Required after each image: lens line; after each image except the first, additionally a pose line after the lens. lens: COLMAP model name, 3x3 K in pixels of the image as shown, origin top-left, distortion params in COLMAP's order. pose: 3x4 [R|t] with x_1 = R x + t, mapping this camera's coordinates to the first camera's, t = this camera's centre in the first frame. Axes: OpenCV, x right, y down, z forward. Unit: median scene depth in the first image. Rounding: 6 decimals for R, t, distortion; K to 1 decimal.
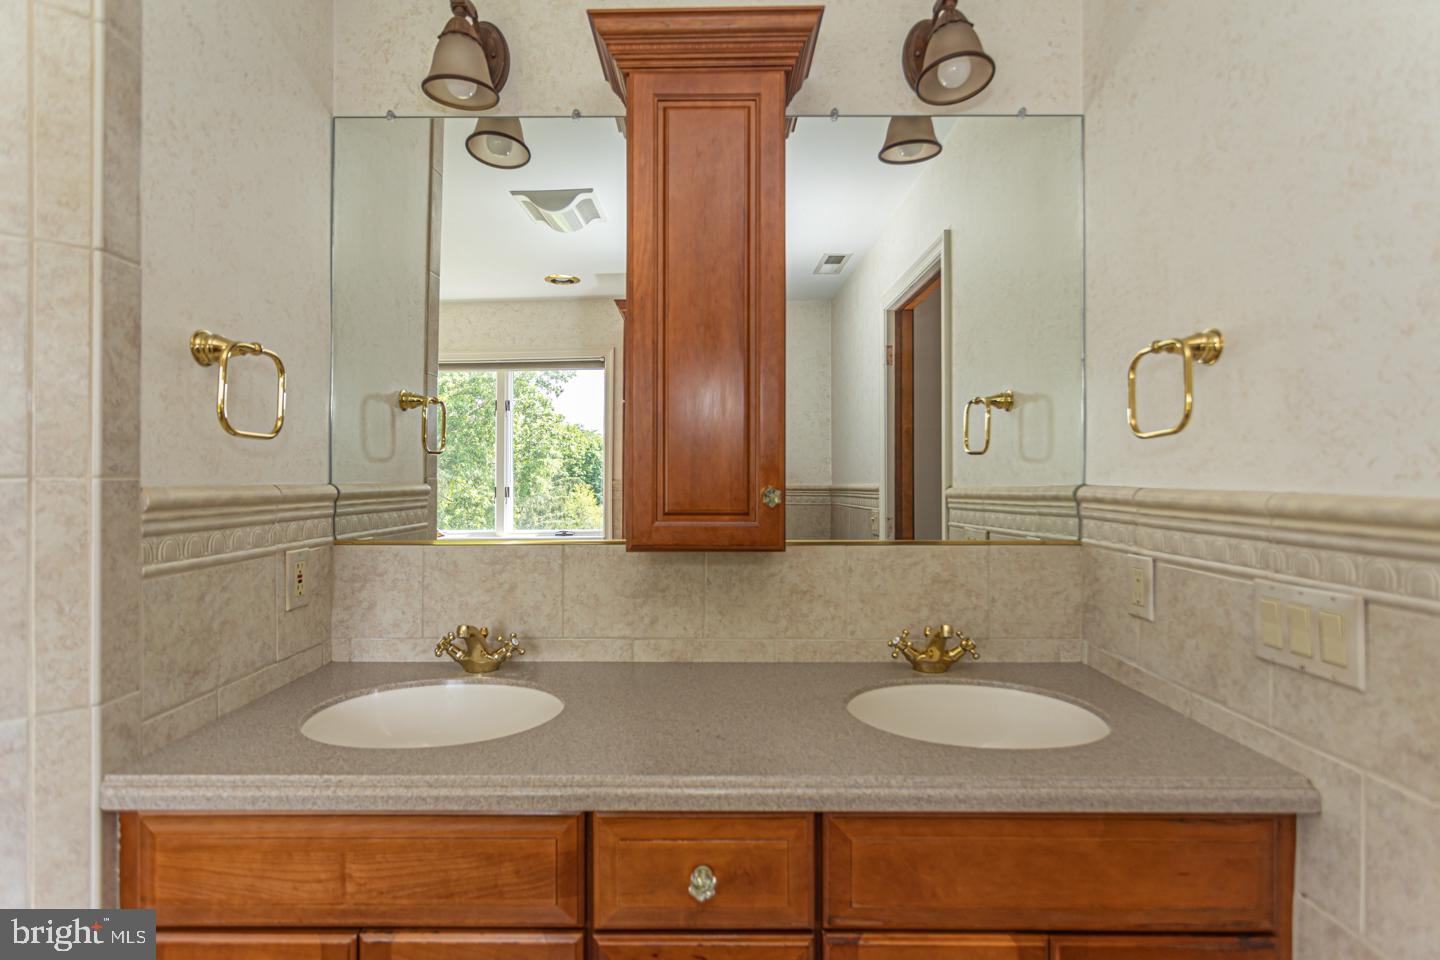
lens RADIAL K [[679.0, 0, 711.6], [0, 679.0, 483.0], [0, 0, 1]] dist [0.003148, 0.001725]
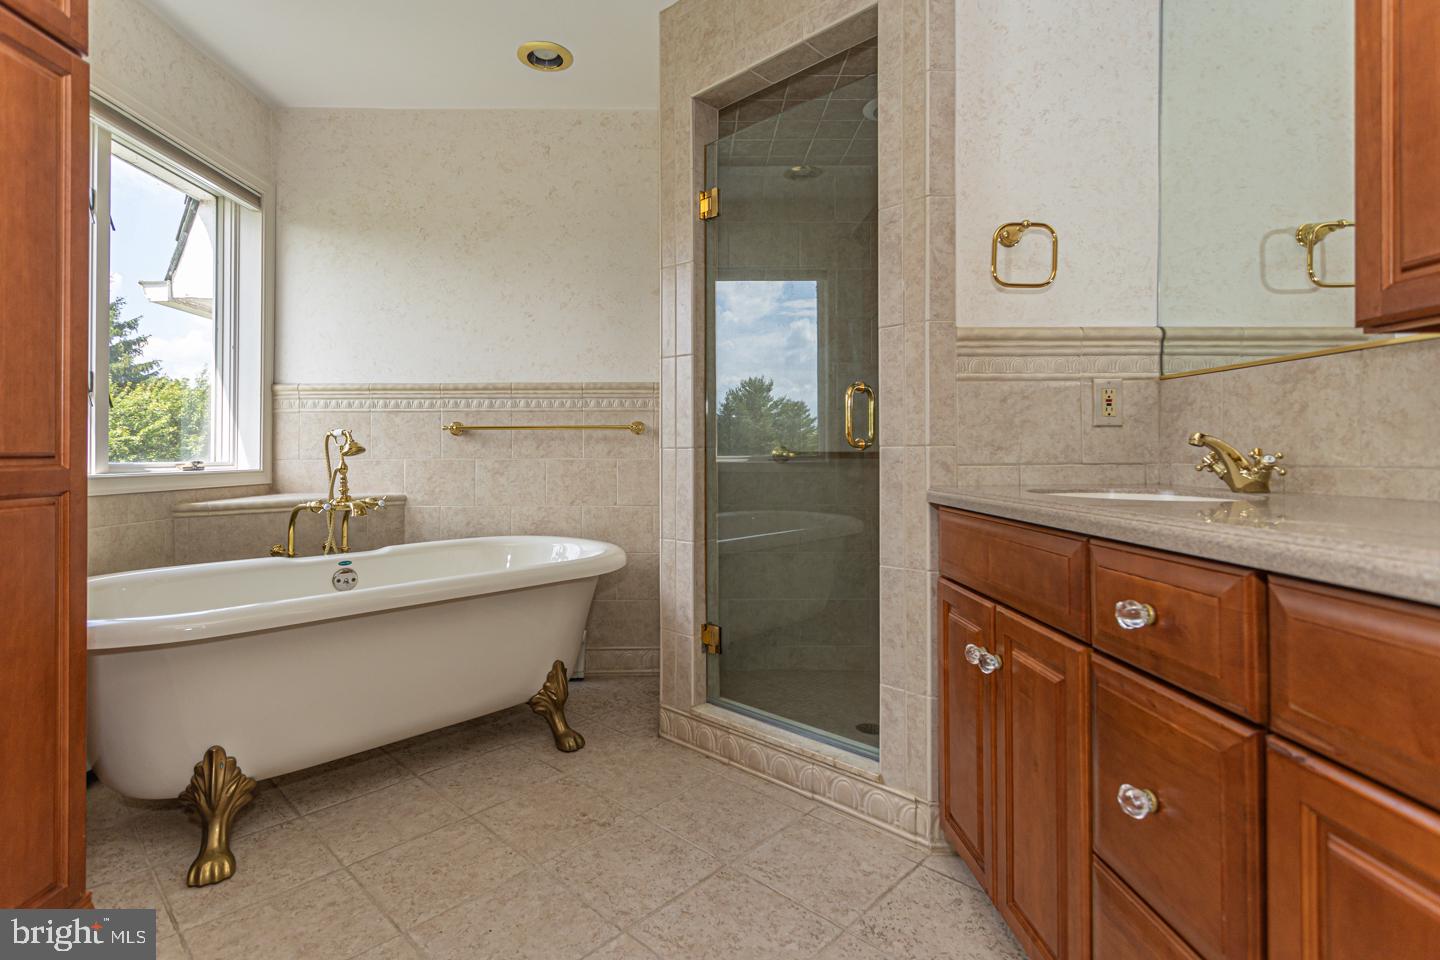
lens RADIAL K [[679.0, 0, 695.2], [0, 679.0, 444.9], [0, 0, 1]] dist [0.003148, 0.001725]
pose [[0.026951, -0.004520, -0.999627, 0.726923], [0.001920, 0.999988, -0.004470, 0.267366], [0.999635, -0.001799, 0.026959, 0.265817]]
